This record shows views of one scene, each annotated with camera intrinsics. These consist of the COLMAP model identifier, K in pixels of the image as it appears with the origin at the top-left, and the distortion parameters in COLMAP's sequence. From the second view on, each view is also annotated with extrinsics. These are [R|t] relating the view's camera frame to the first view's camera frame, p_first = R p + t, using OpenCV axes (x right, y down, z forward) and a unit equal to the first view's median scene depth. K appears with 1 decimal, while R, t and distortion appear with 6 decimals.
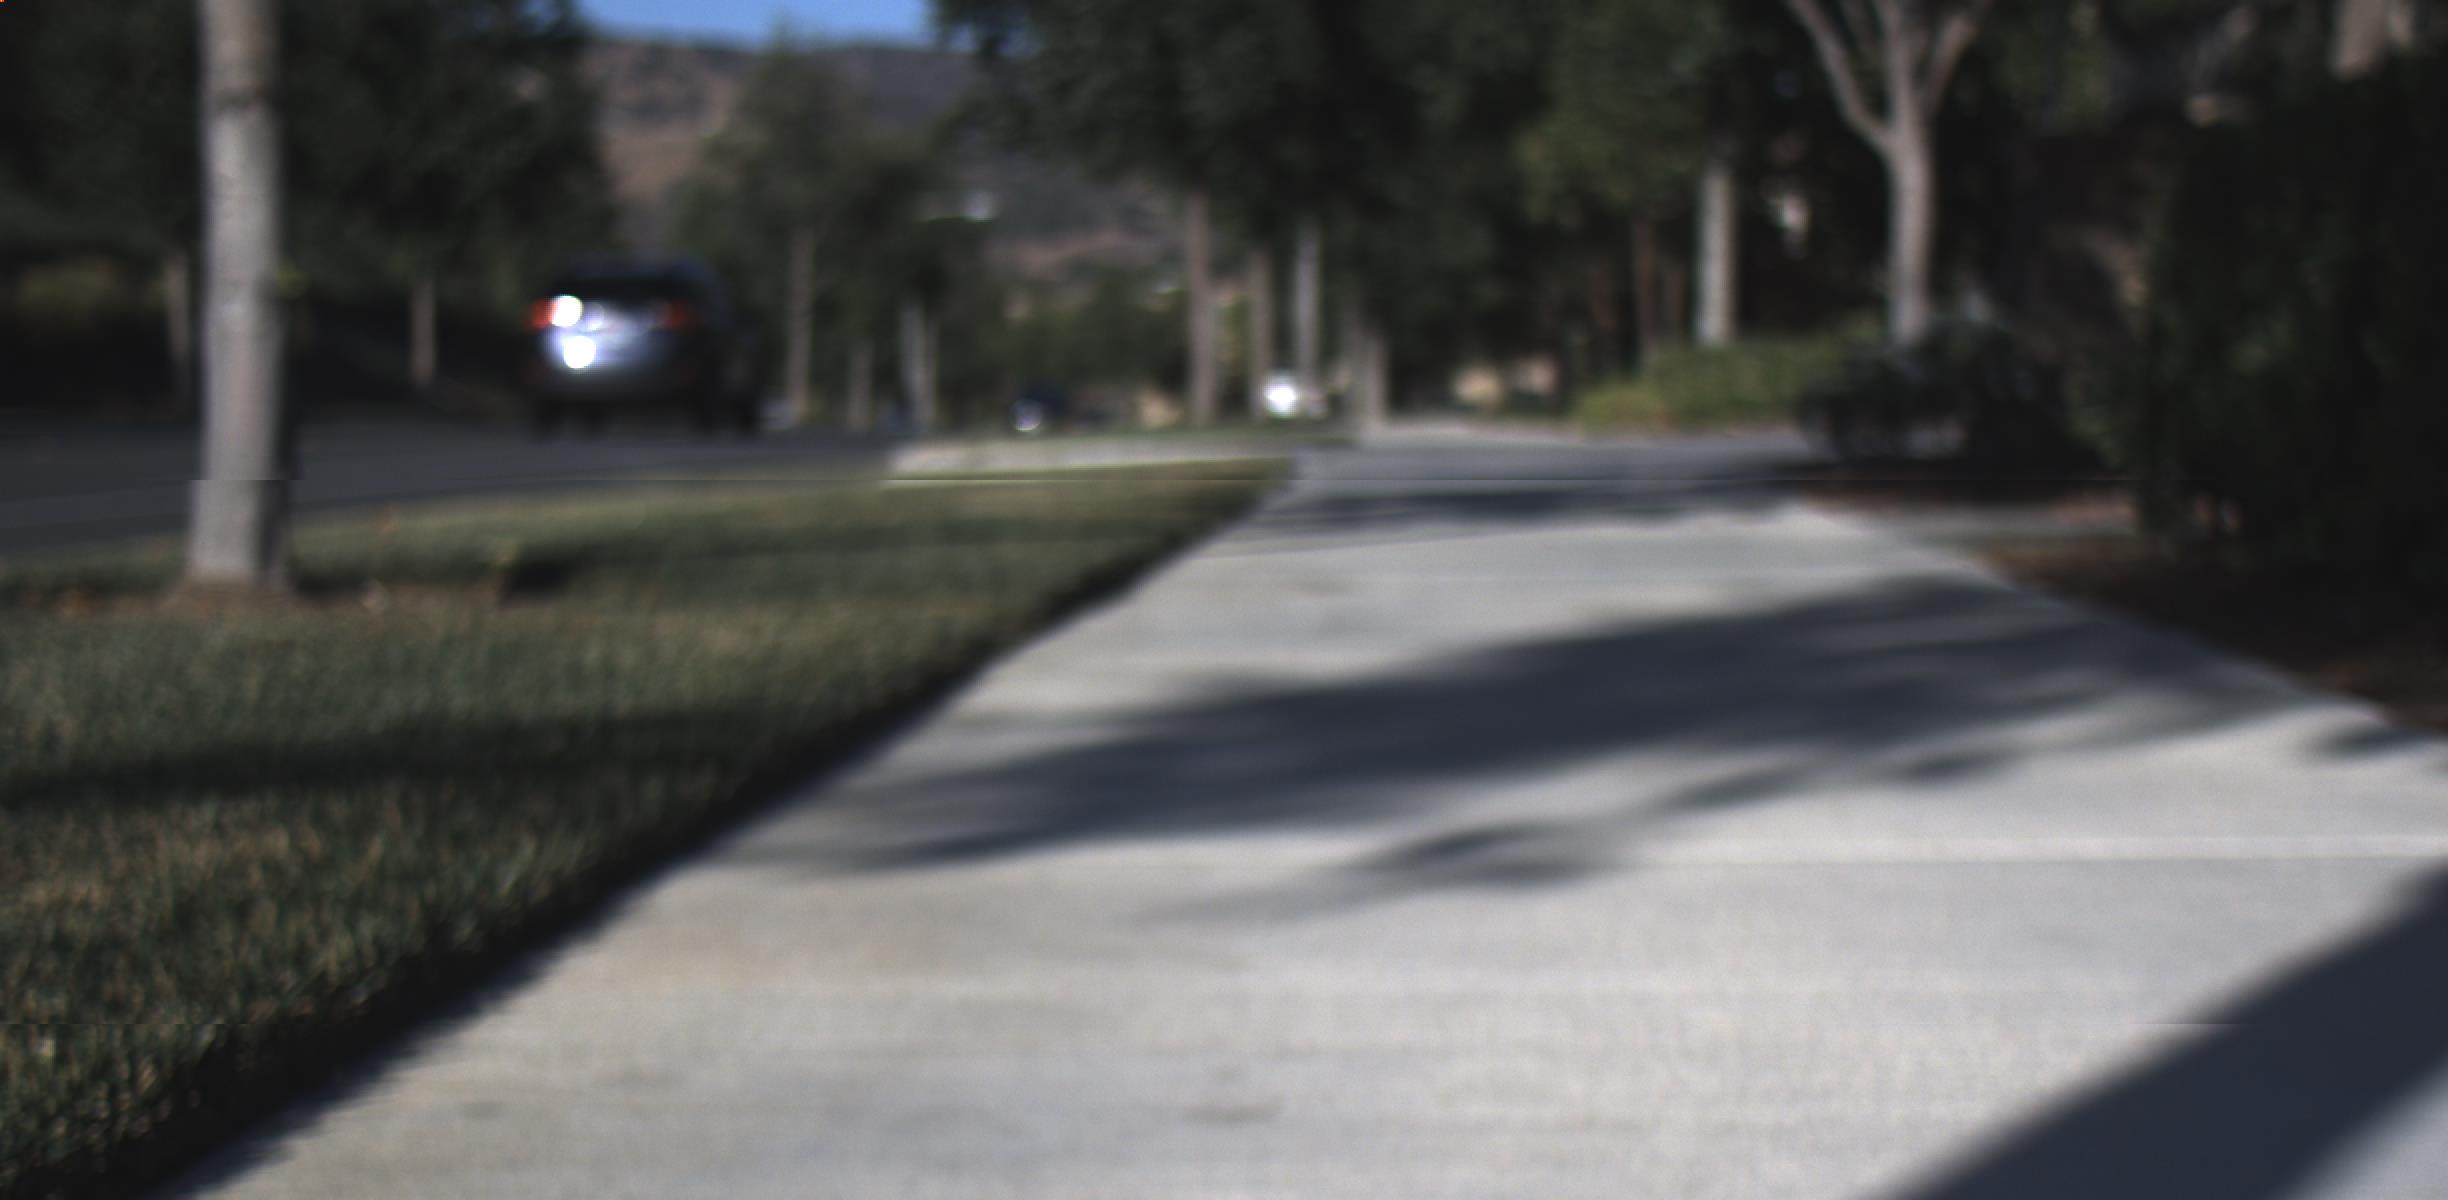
lens RADIAL K [[4225.4, 0, 1224.0], [0, 4225.4, 600.0], [0, 0, 1]] dist [-0.046411, 0.129889]
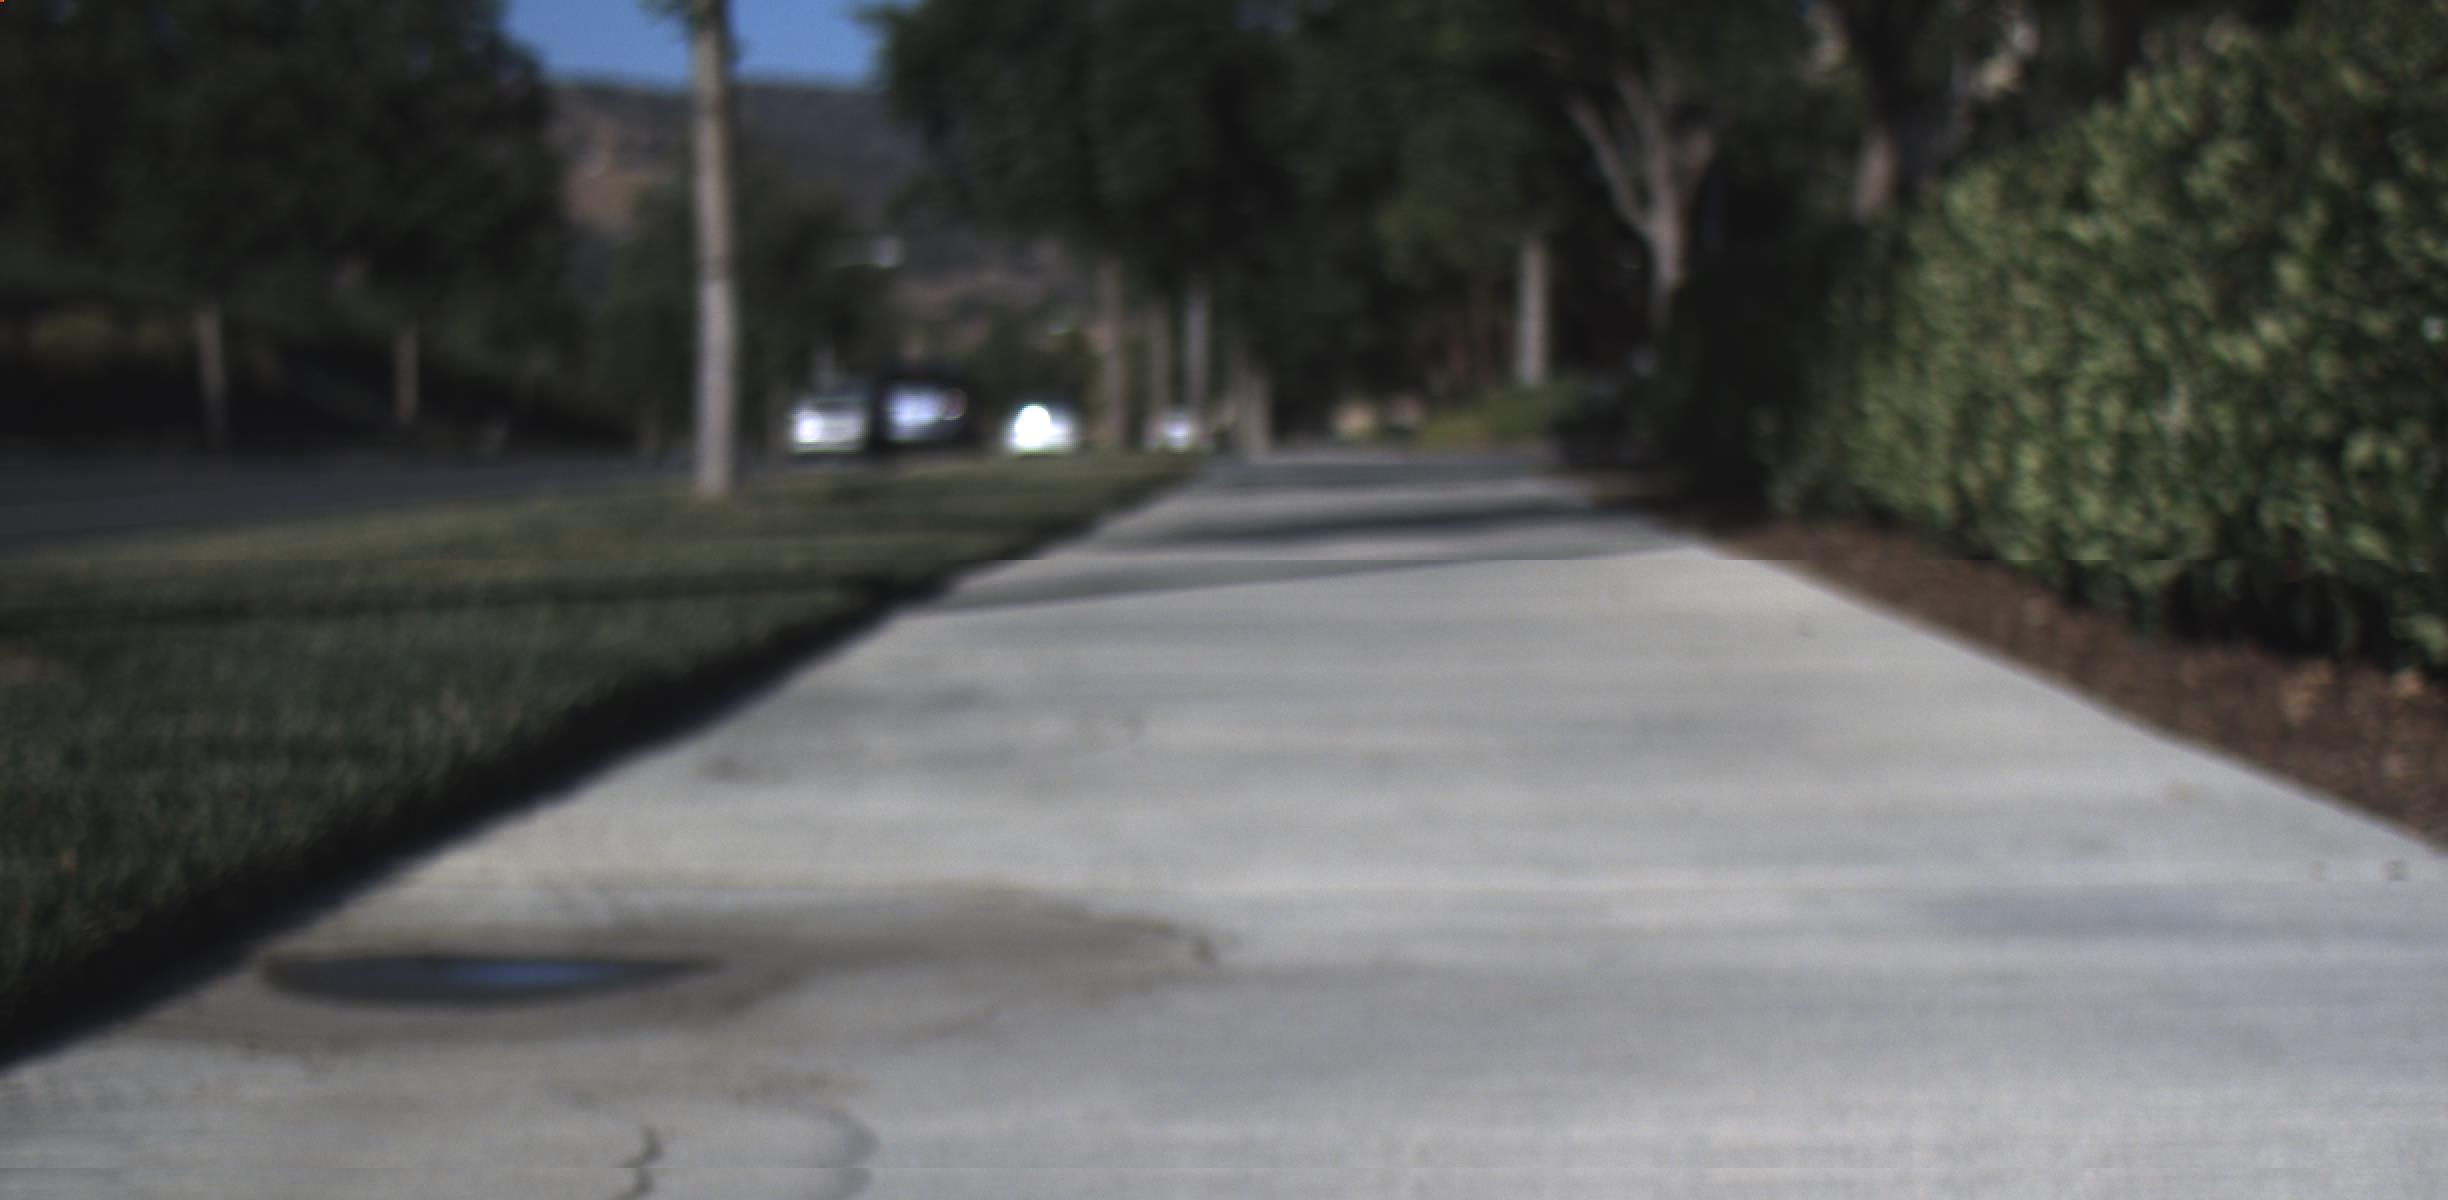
lens RADIAL K [[4225.4, 0, 1224.0], [0, 4225.4, 600.0], [0, 0, 1]] dist [-0.046411, 0.129889]
pose [[0.999618, -0.004756, 0.027230, -0.006511], [0.004992, 0.999950, -0.008620, 0.010192], [-0.027188, 0.008753, 0.999592, -0.177610]]
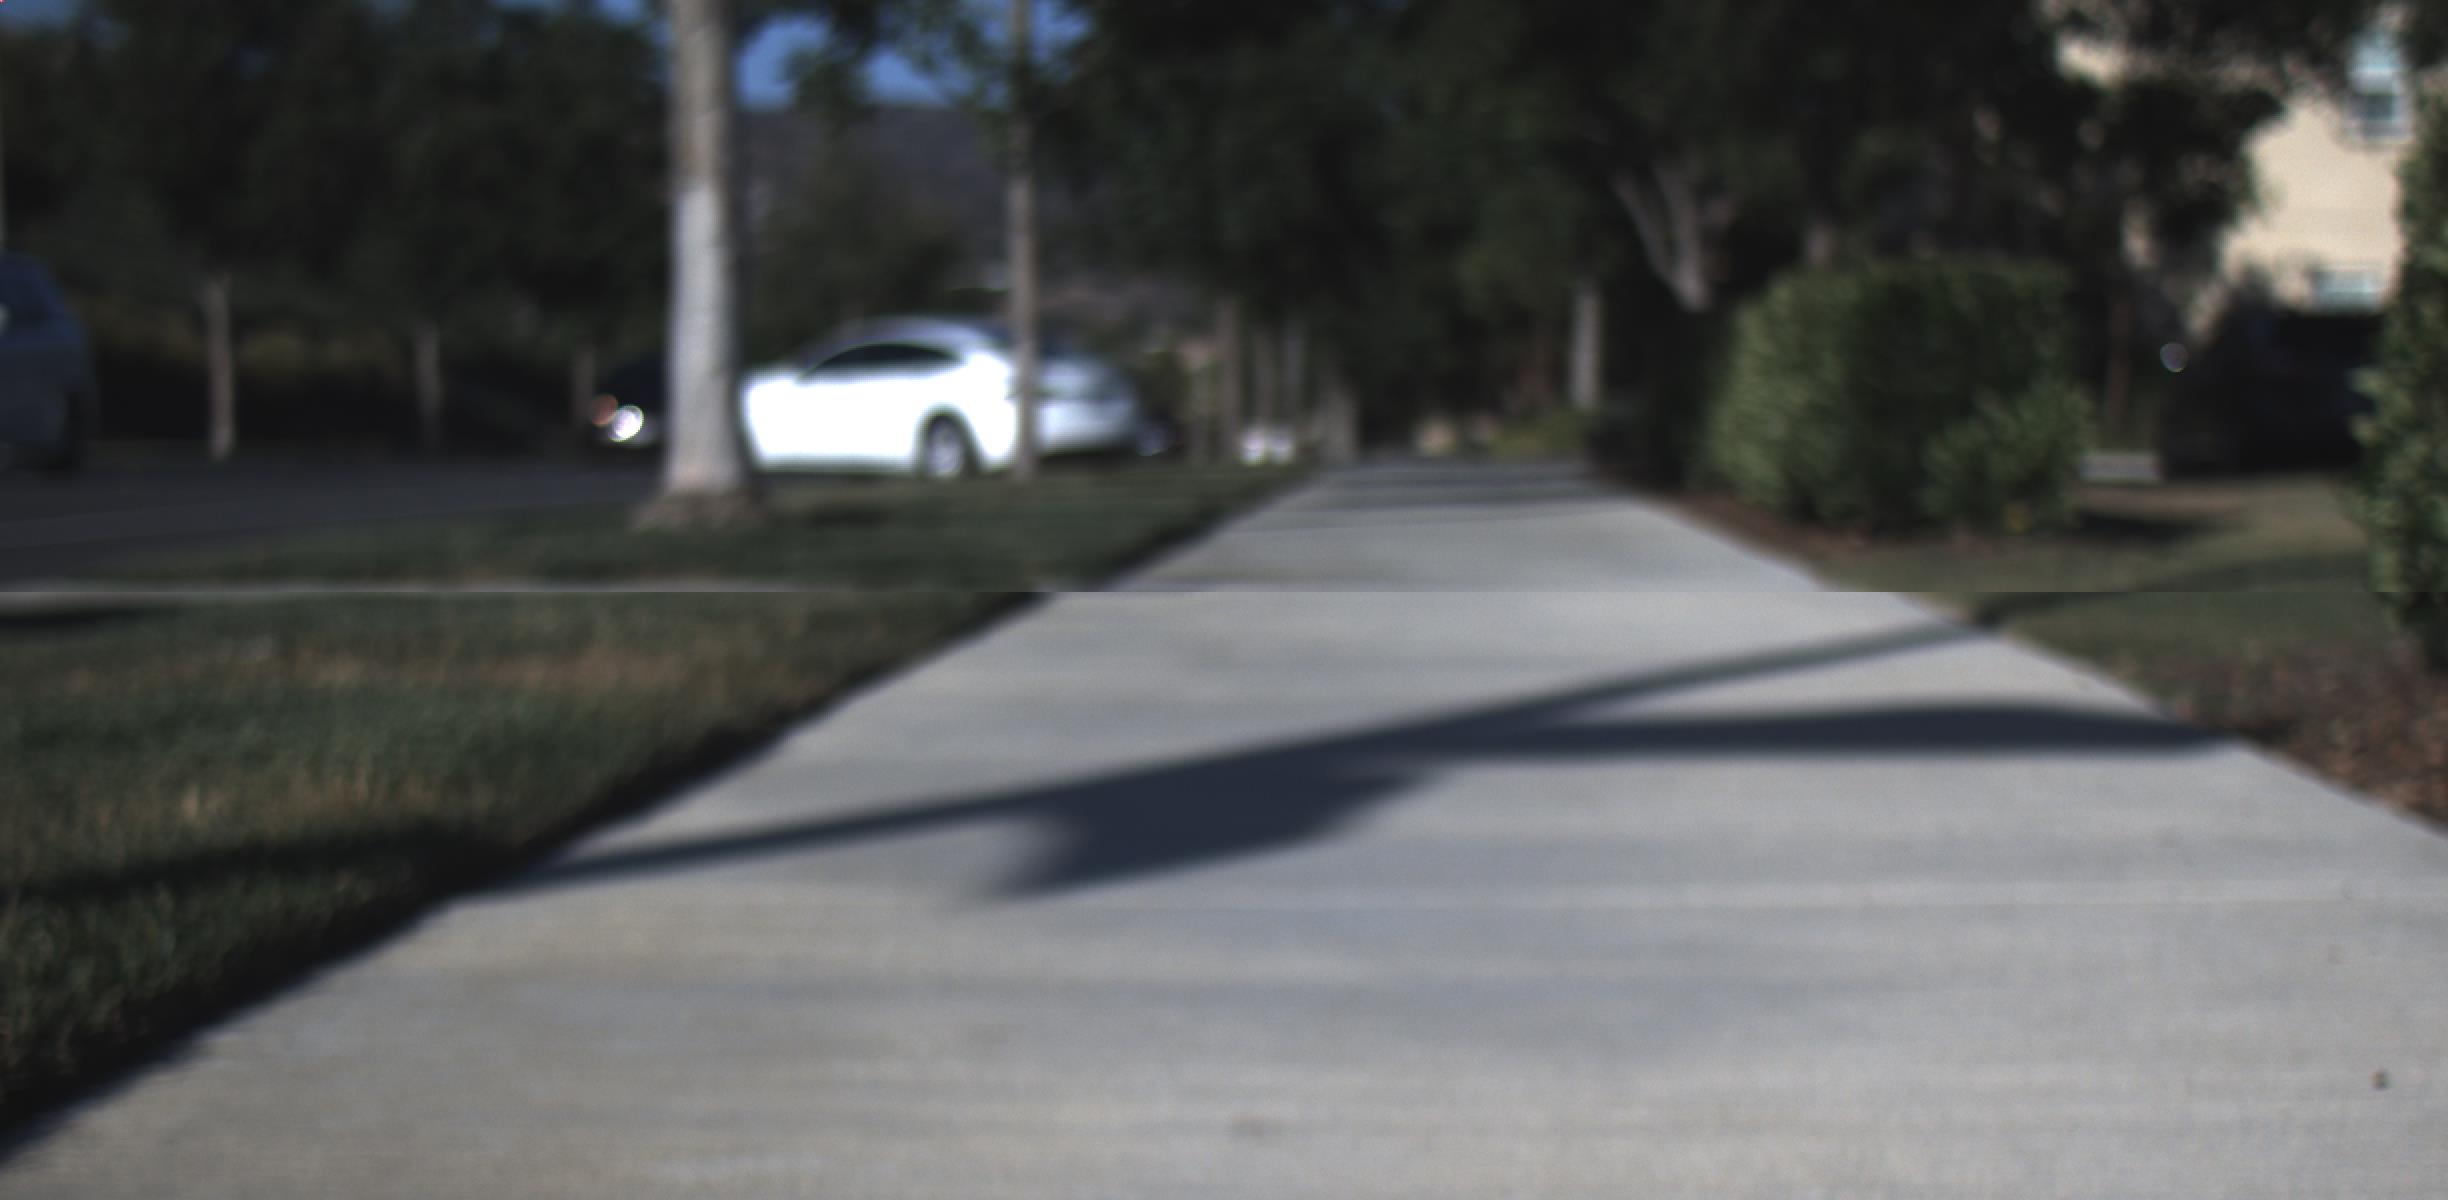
lens RADIAL K [[4225.4, 0, 1224.0], [0, 4225.4, 600.0], [0, 0, 1]] dist [-0.046411, 0.129889]
pose [[0.999962, 0.001811, 0.008480, -0.017669], [-0.001705, 0.999920, -0.012501, 0.020061], [-0.008502, 0.012486, 0.999886, -0.357234]]
